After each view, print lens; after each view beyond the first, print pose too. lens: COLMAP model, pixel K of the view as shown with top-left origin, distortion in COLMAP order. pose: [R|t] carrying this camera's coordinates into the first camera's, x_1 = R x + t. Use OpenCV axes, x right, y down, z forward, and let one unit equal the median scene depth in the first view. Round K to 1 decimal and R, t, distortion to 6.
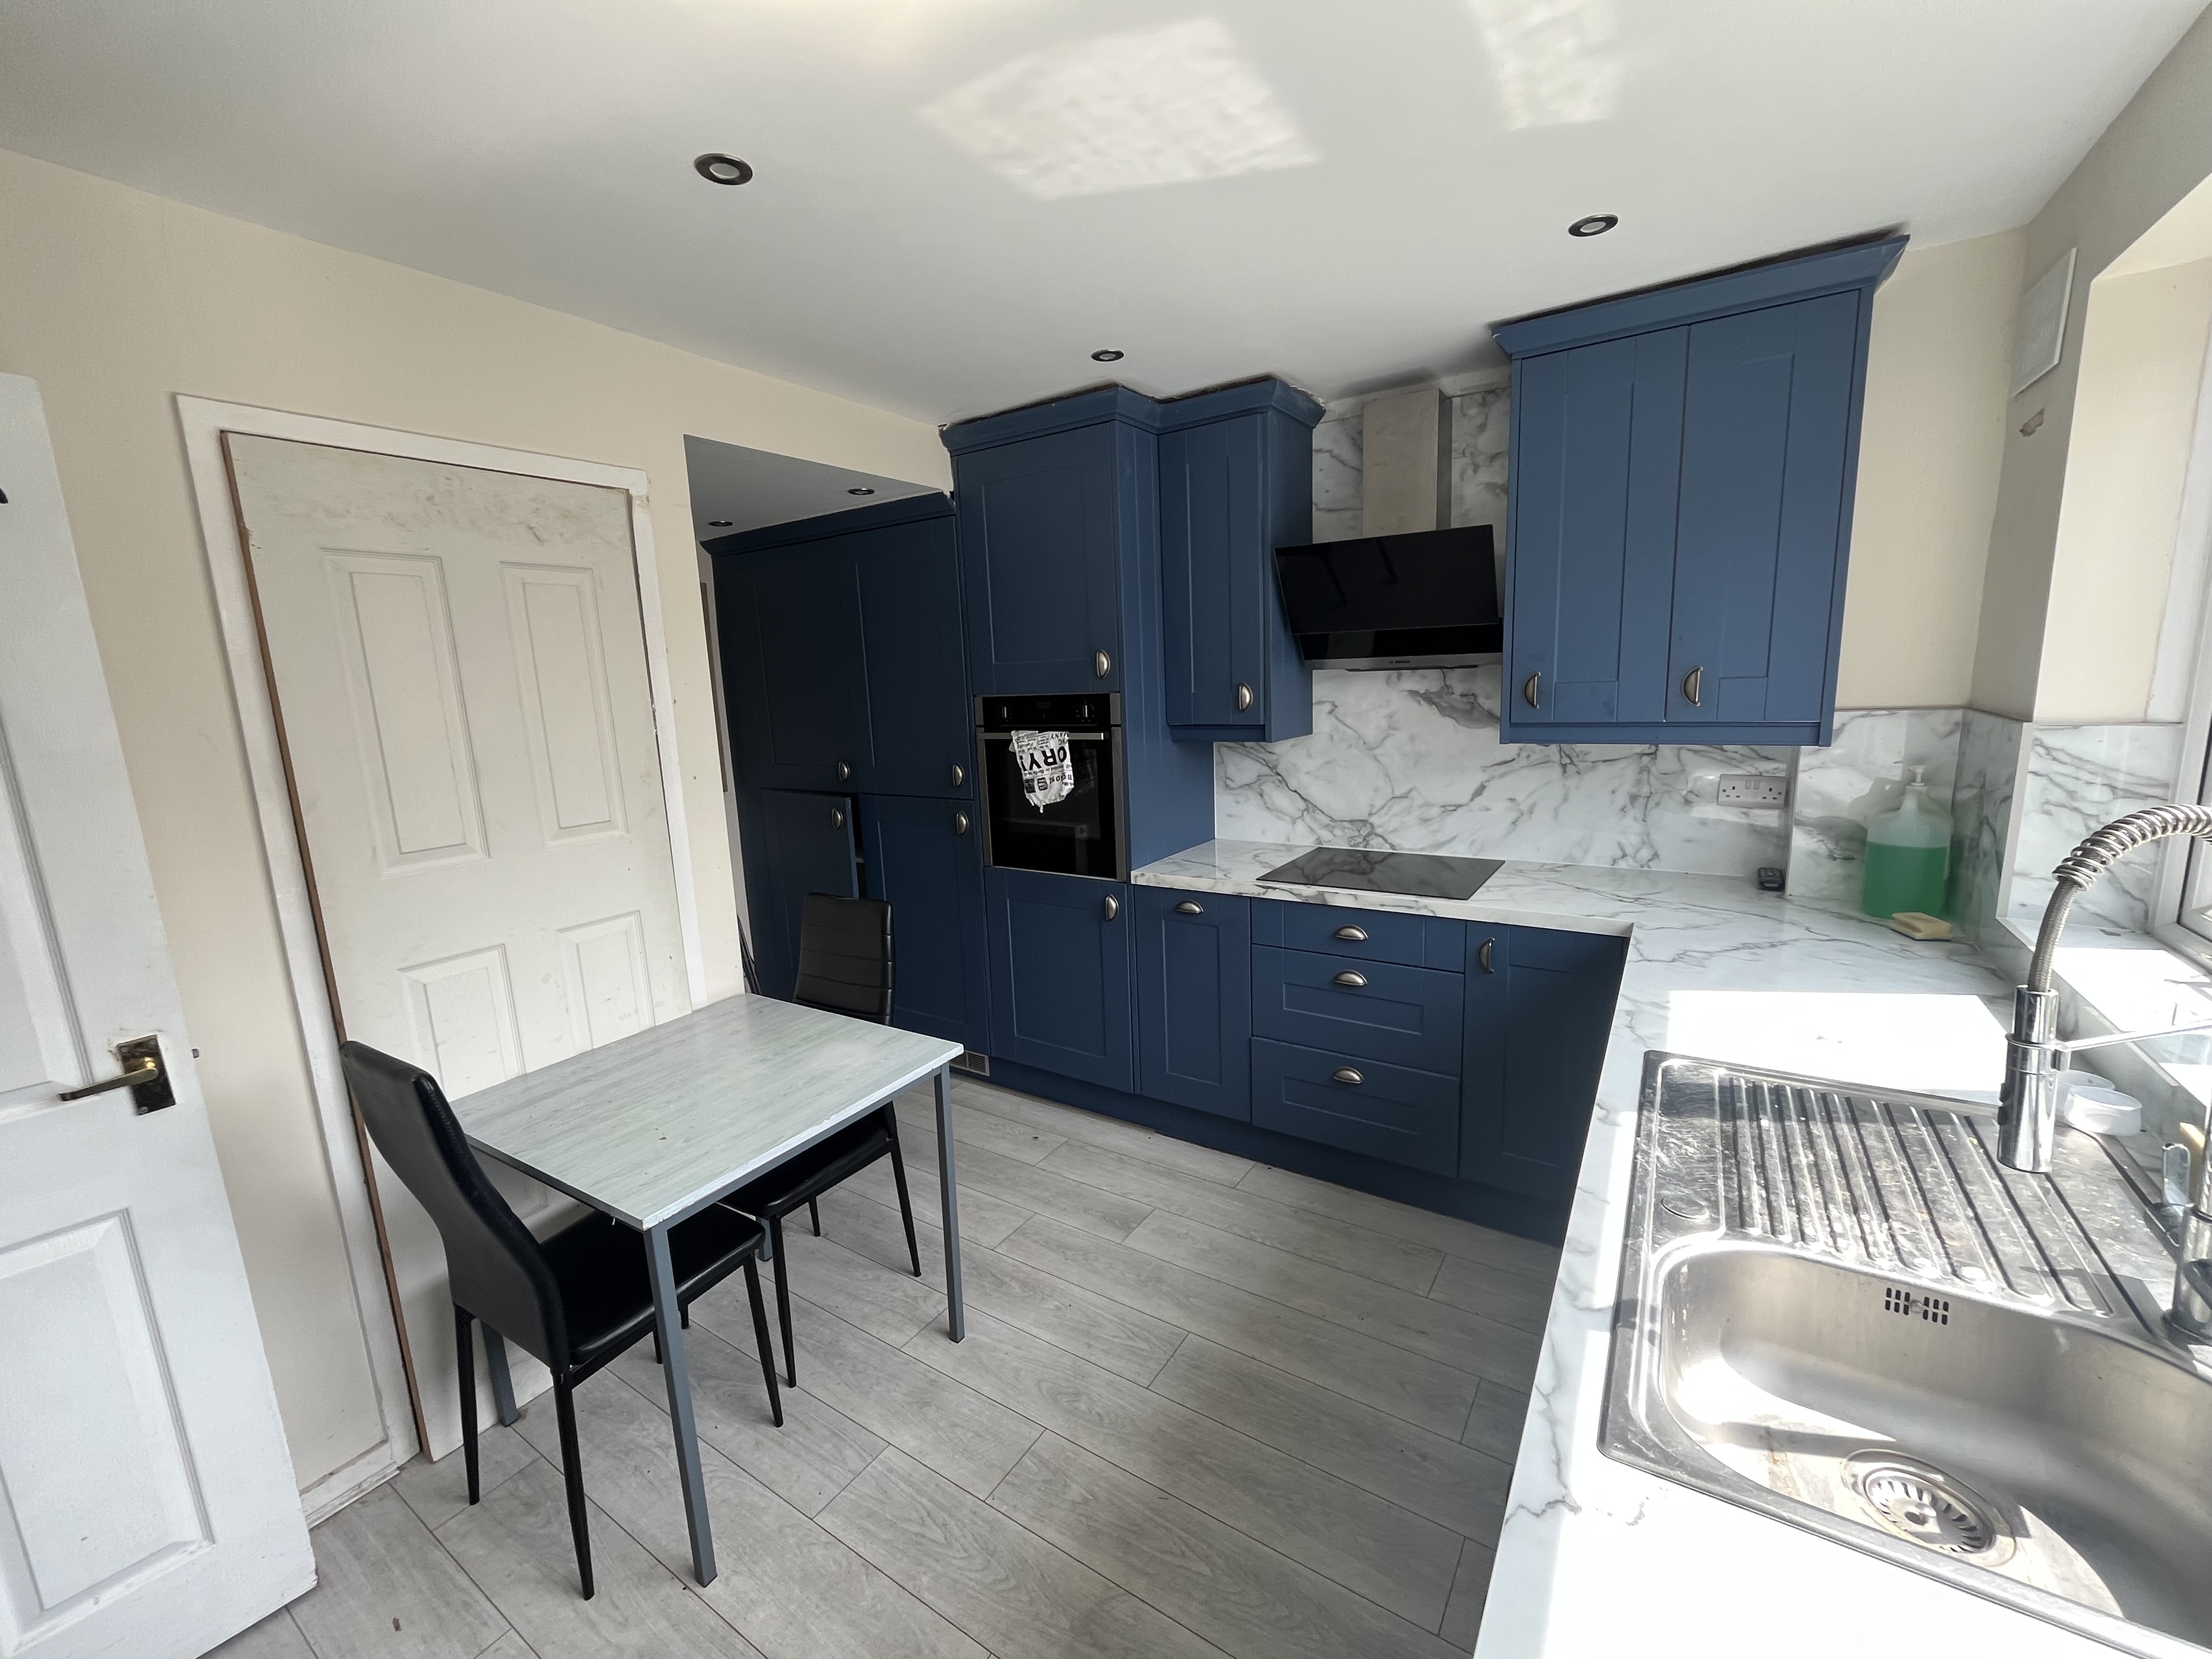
lens RADIAL K [[902.0, 0, 1099.9], [0, 902.0, 831.7], [0, 0, 1]] dist [-0.002391, -0.000067]
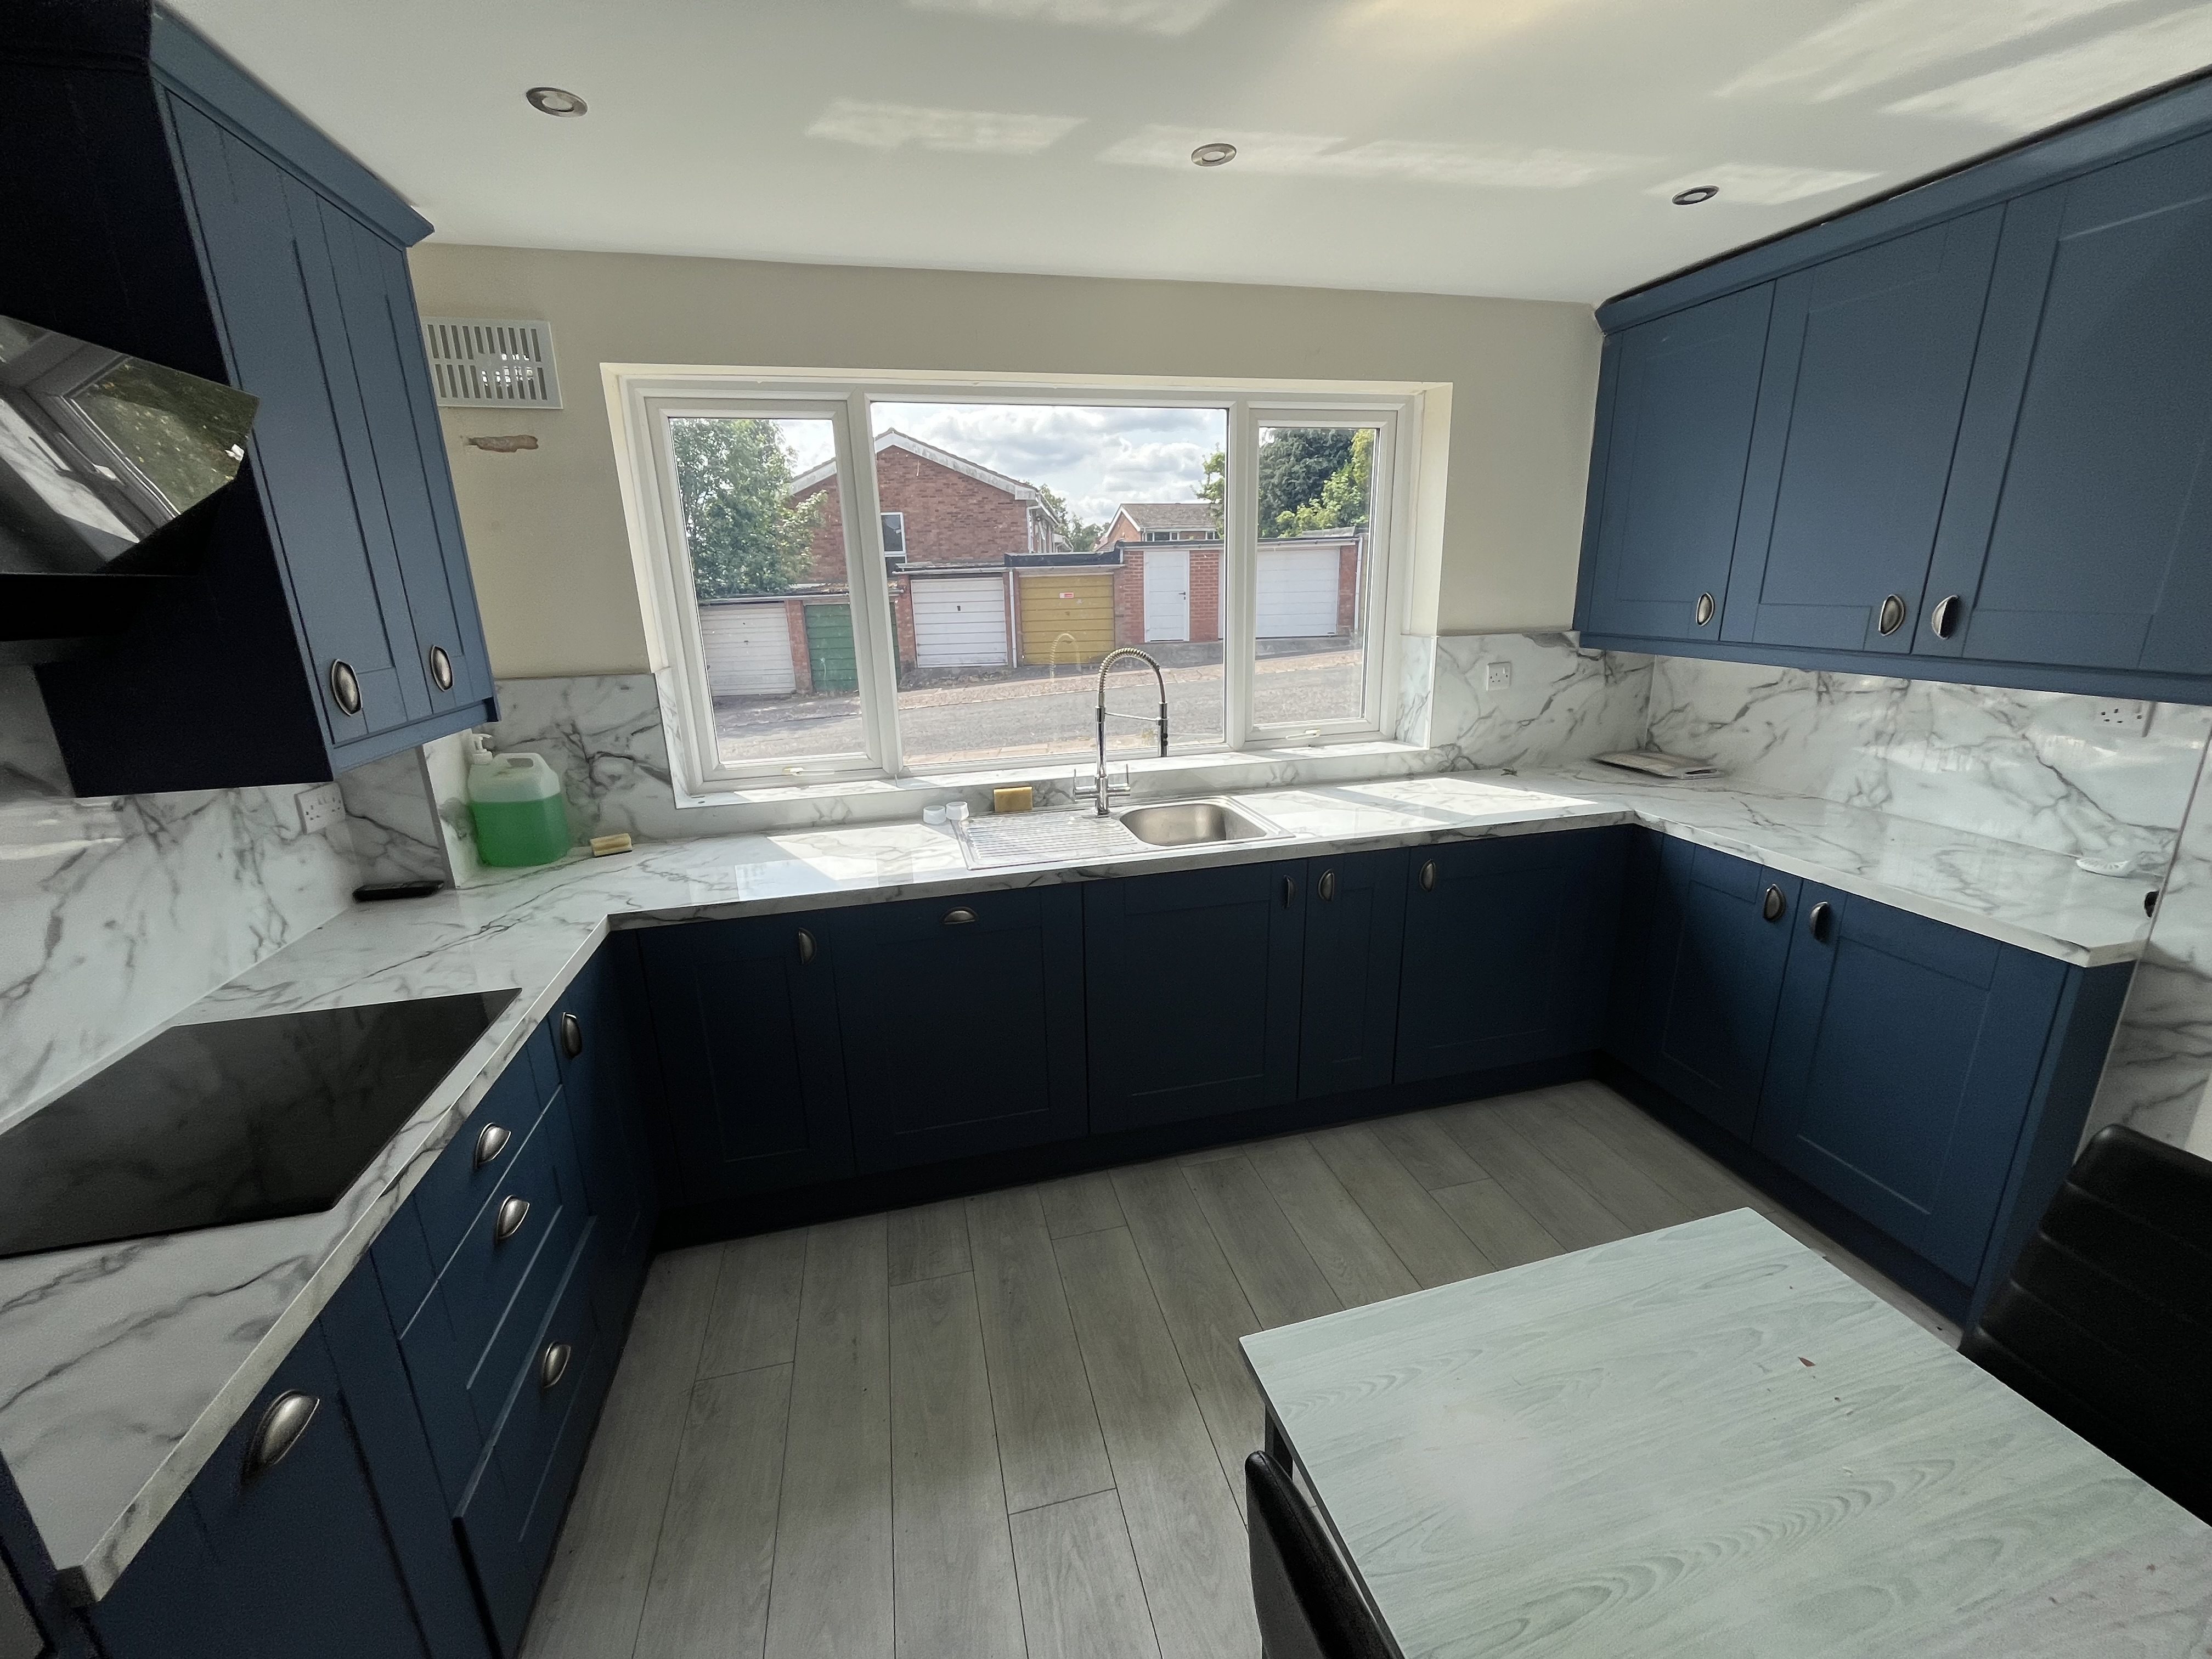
lens RADIAL K [[902.0, 0, 1099.9], [0, 902.0, 831.7], [0, 0, 1]] dist [-0.002391, -0.000067]
pose [[-0.730050, -0.126419, 0.671599, -0.290877], [0.173847, 0.916056, 0.361412, -0.167556], [-0.660912, 0.380604, -0.646789, 0.913739]]
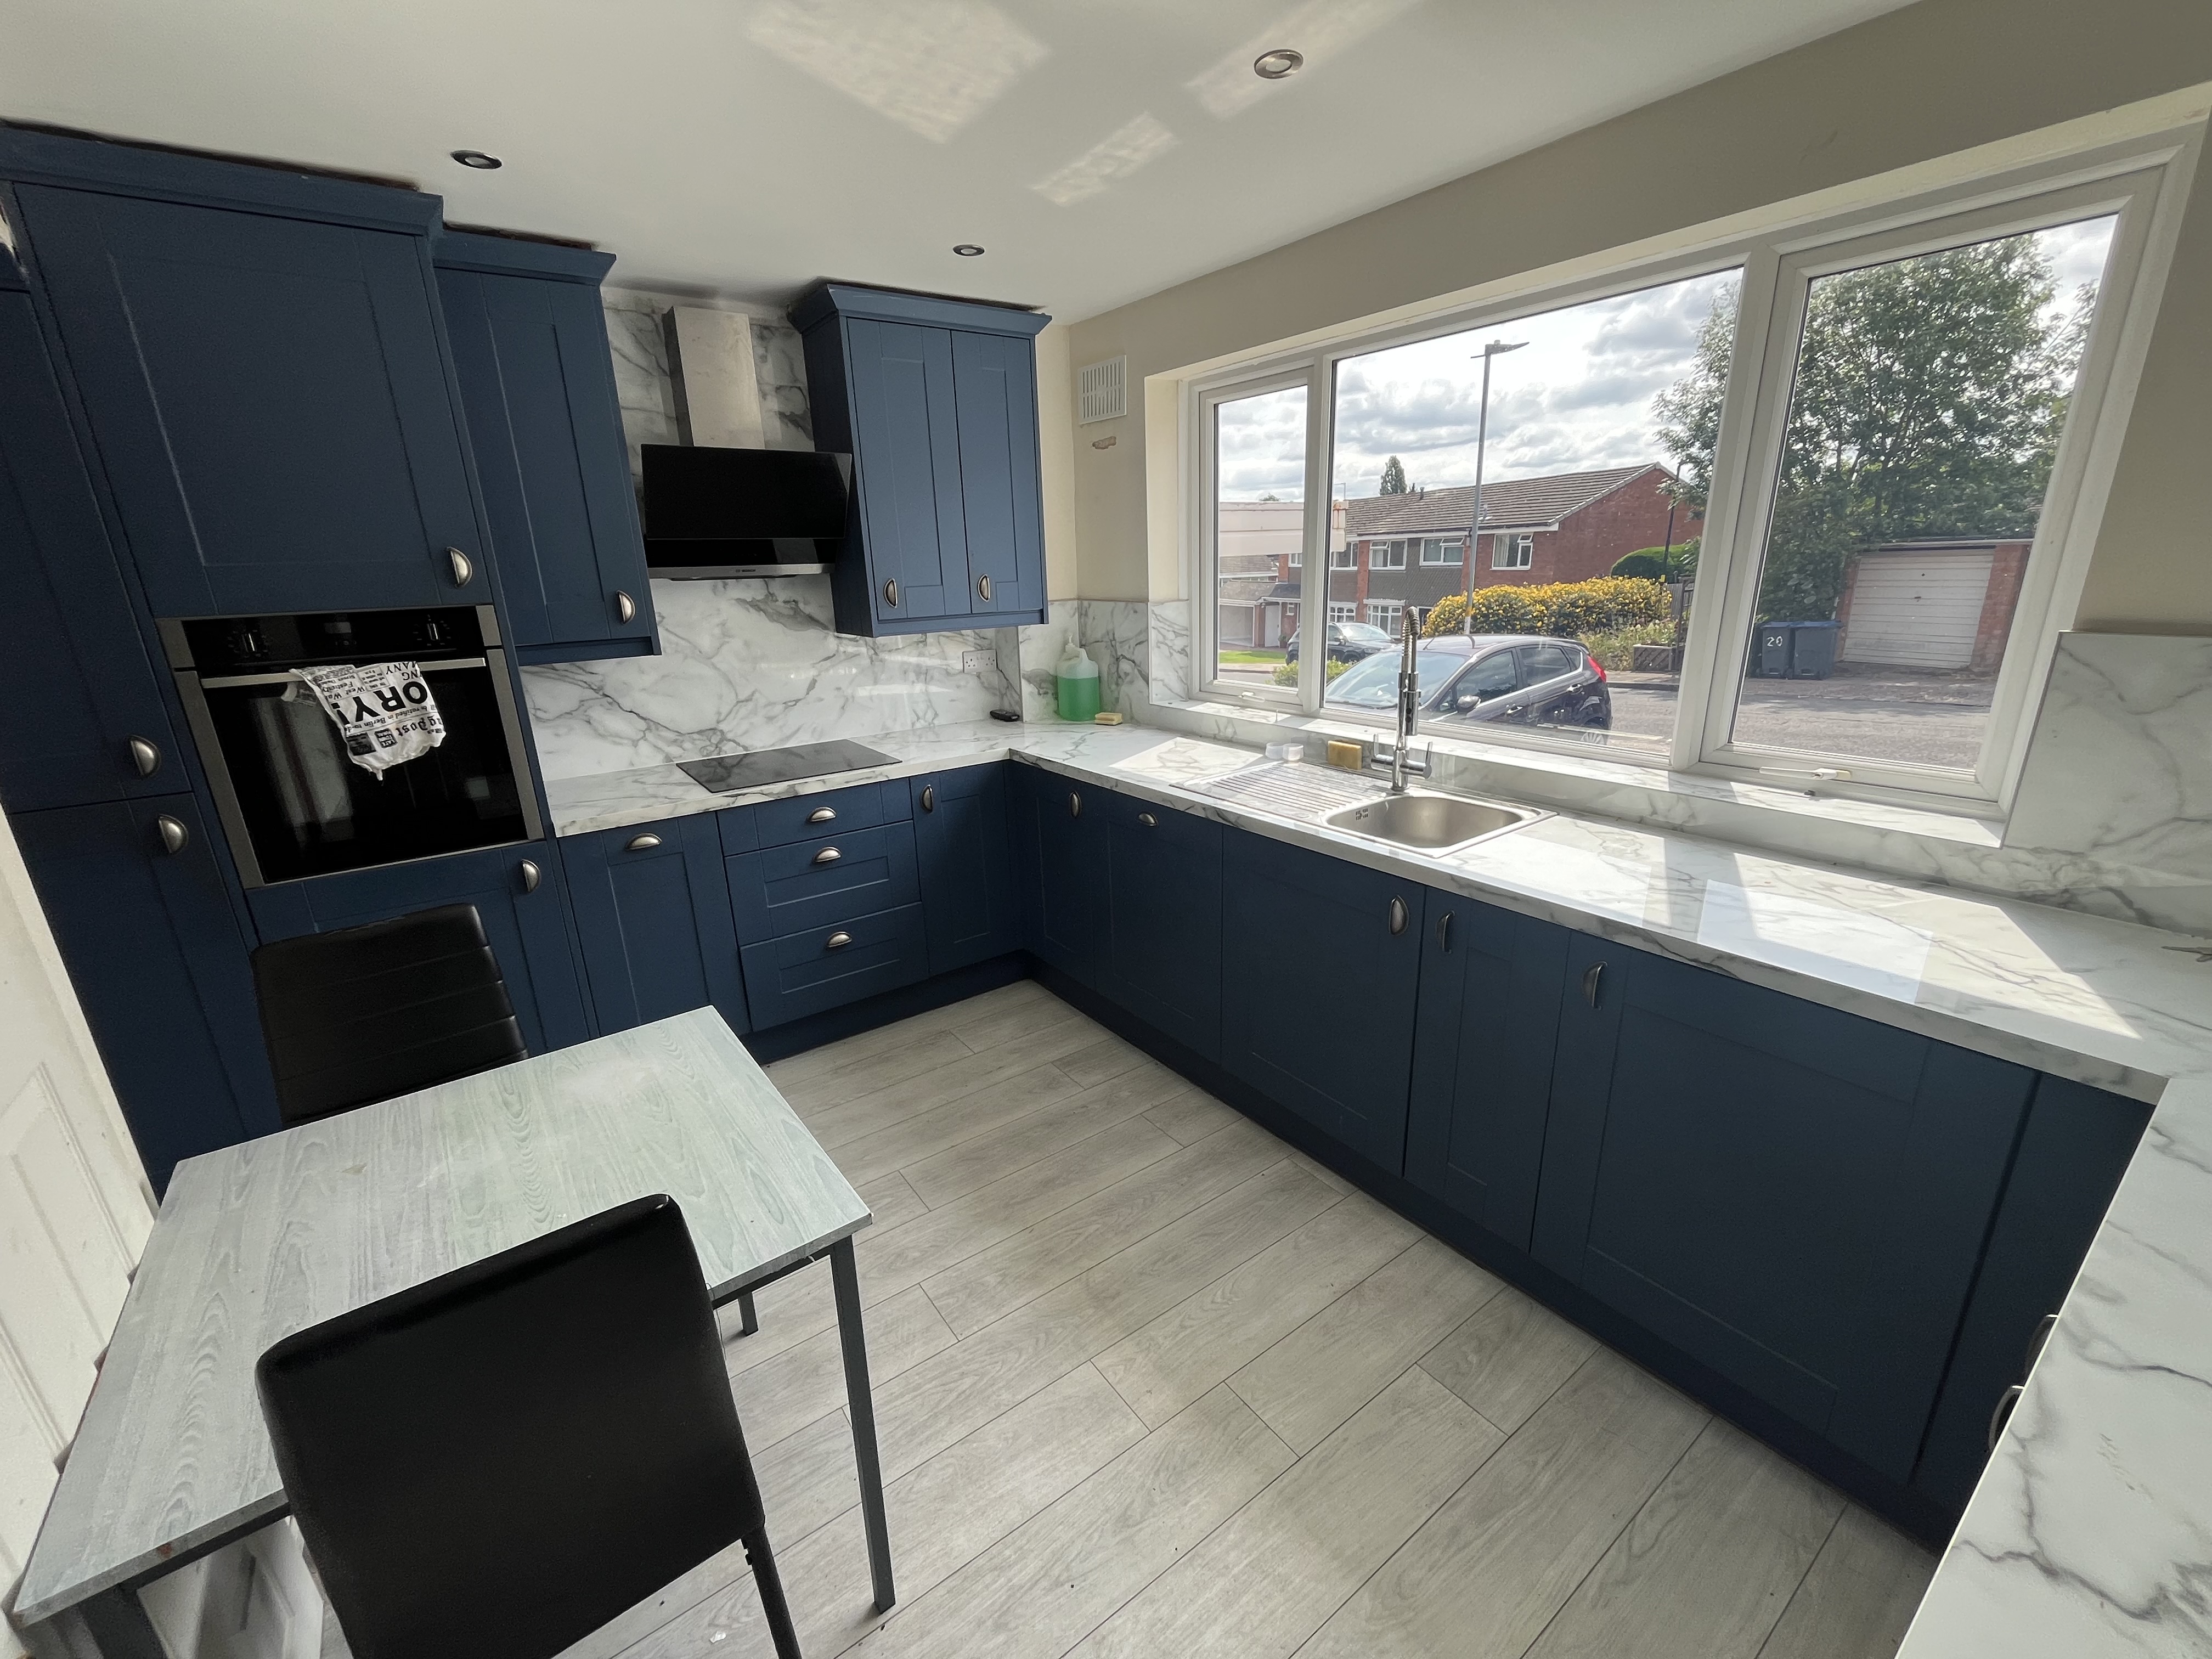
lens RADIAL K [[902.0, 0, 1099.9], [0, 902.0, 831.7], [0, 0, 1]] dist [-0.002391, -0.000067]
pose [[0.356299, -0.242765, 0.902284, -0.543757], [0.178001, 0.965609, 0.189514, -0.016499], [-0.917261, 0.093084, 0.387257, 0.219970]]
